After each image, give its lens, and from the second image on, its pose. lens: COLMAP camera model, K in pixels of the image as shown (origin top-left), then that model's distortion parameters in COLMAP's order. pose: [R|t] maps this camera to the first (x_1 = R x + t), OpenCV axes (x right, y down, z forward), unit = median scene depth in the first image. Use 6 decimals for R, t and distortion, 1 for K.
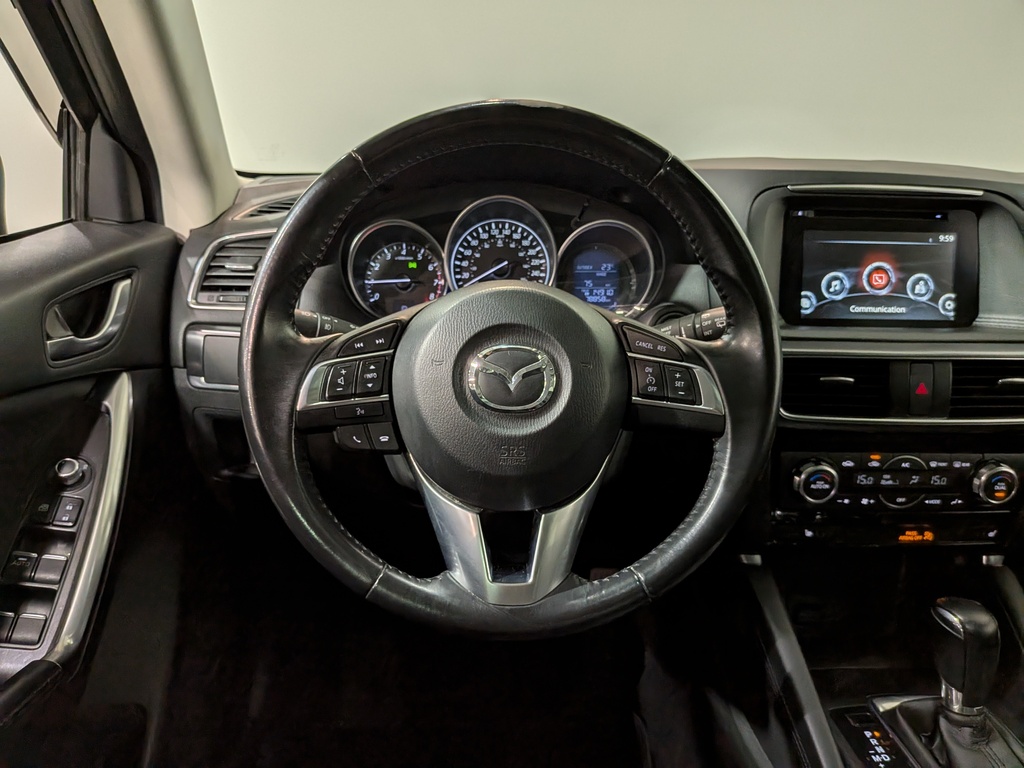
lens RADIAL K [[743.6, 0, 489.7], [0, 743.6, 391.3], [0, 0, 1]] dist [0.053413, -0.117163]
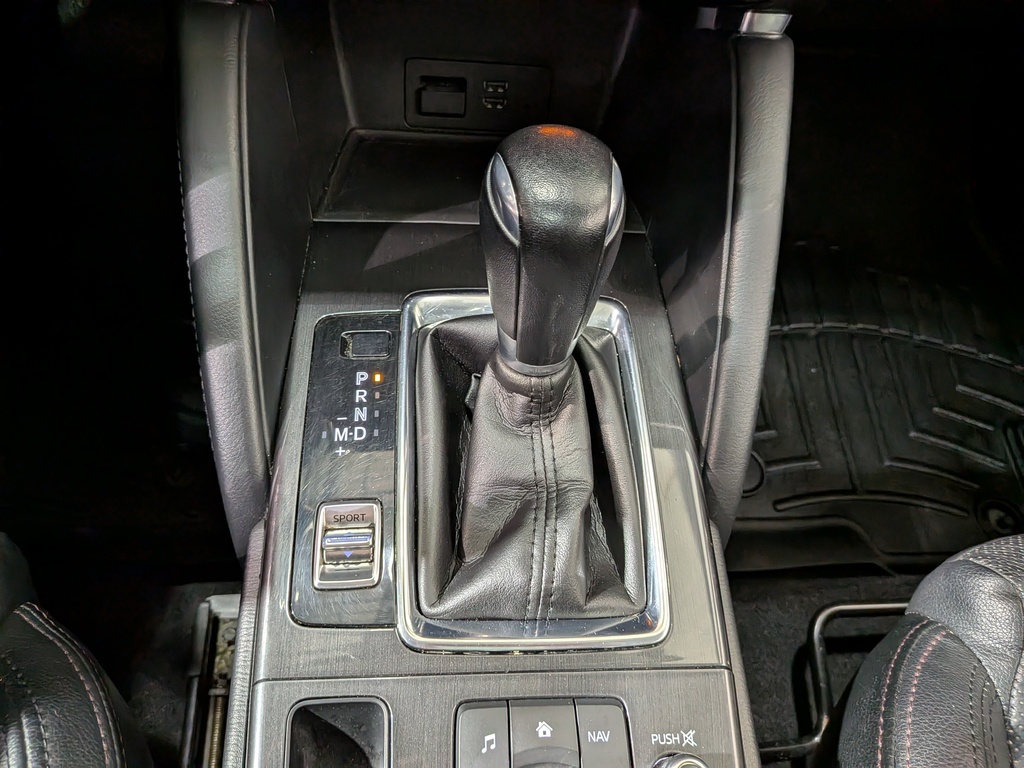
lens RADIAL K [[779.5, 0, 510.0], [0, 779.5, 396.3], [0, 0, 1]] dist [-0.040750, -0.004797]
pose [[0.996514, 0.015009, 0.082060, 0.489055], [-0.067130, 0.728260, 0.682005, 0.084216], [-0.049525, -0.685137, 0.726729, 0.512630]]
